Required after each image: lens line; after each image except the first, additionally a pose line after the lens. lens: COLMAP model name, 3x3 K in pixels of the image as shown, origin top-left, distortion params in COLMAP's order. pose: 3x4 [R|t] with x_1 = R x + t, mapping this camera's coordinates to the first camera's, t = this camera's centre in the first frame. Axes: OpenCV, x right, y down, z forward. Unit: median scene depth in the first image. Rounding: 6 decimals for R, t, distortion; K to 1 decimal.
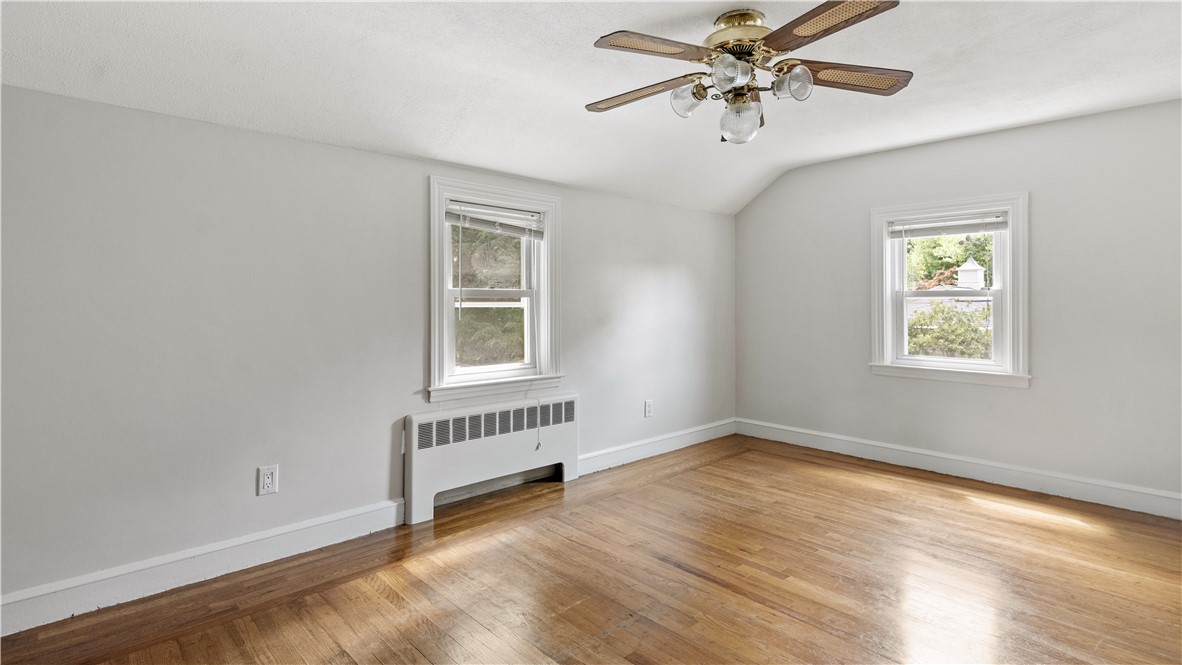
lens RADIAL K [[581.7, 0, 583.9], [0, 581.7, 312.7], [0, 0, 1]] dist [0.001428, 0.000142]
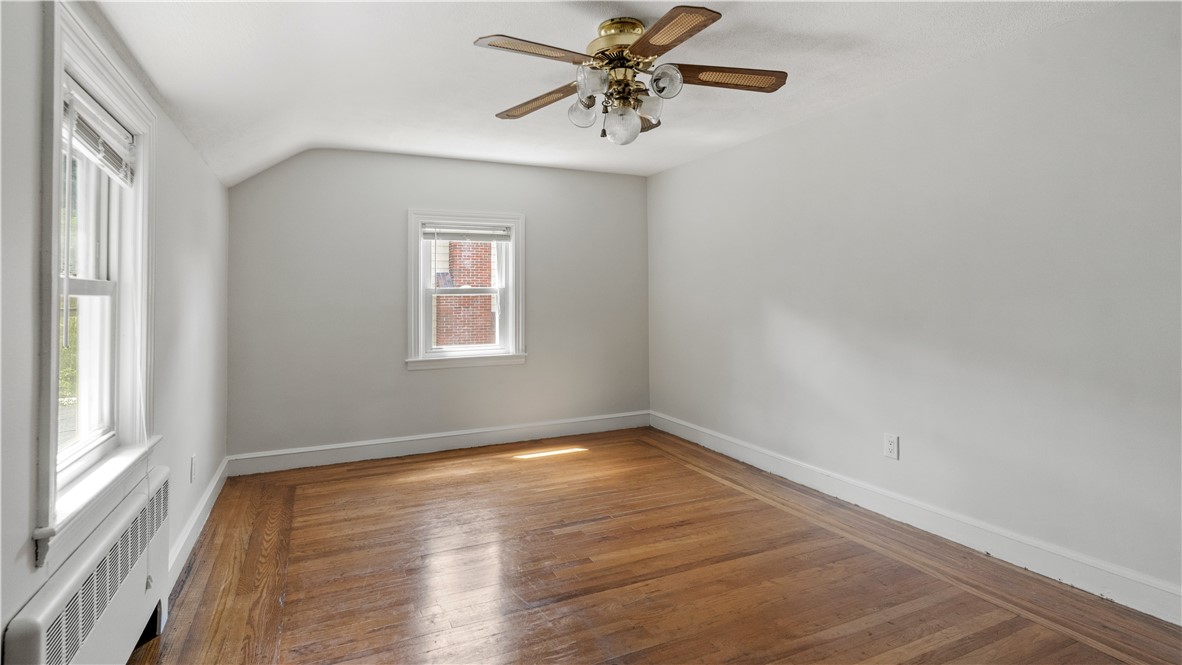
lens RADIAL K [[588.0, 0, 584.5], [0, 588.0, 280.2], [0, 0, 1]] dist [0.001766, 0.000235]
pose [[0.304526, 0.021521, 0.952261, -0.513632], [0.030881, 0.998996, -0.032452, -0.011375], [-0.952003, 0.039290, 0.303556, 0.507551]]
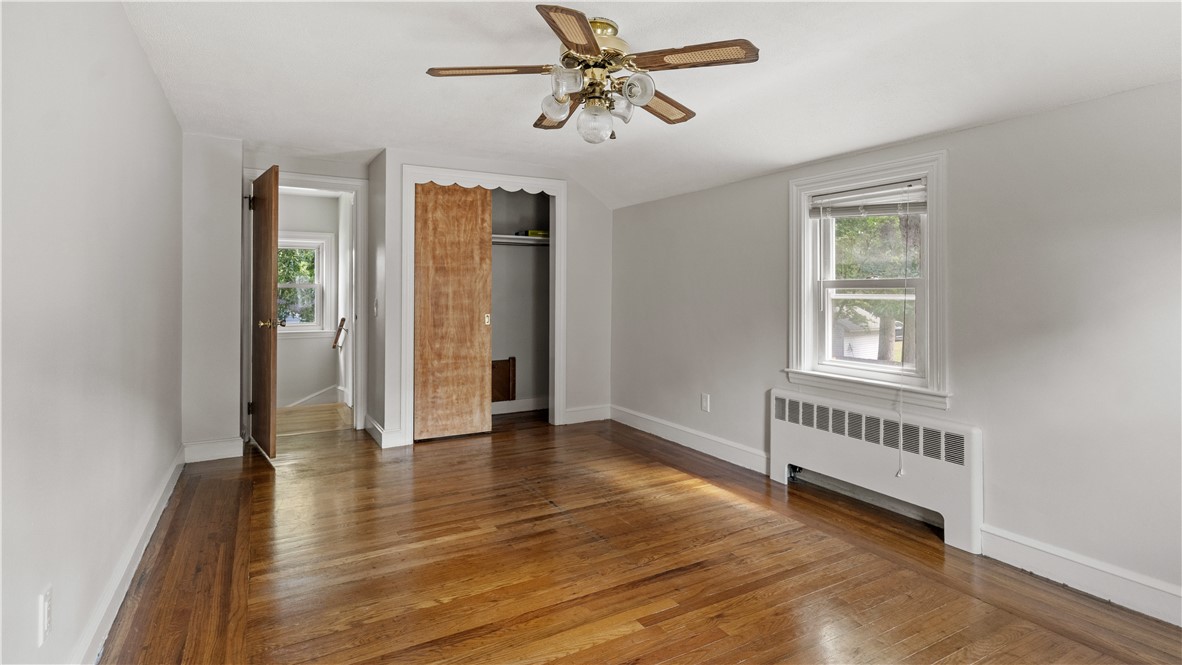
lens RADIAL K [[581.7, 0, 583.9], [0, 581.7, 312.7], [0, 0, 1]] dist [0.001428, 0.000142]
pose [[-0.239855, 0.033888, -0.970217, 0.883051], [-0.021050, 0.998974, 0.040096, -0.016483], [0.970580, 0.030040, -0.238896, 0.839829]]
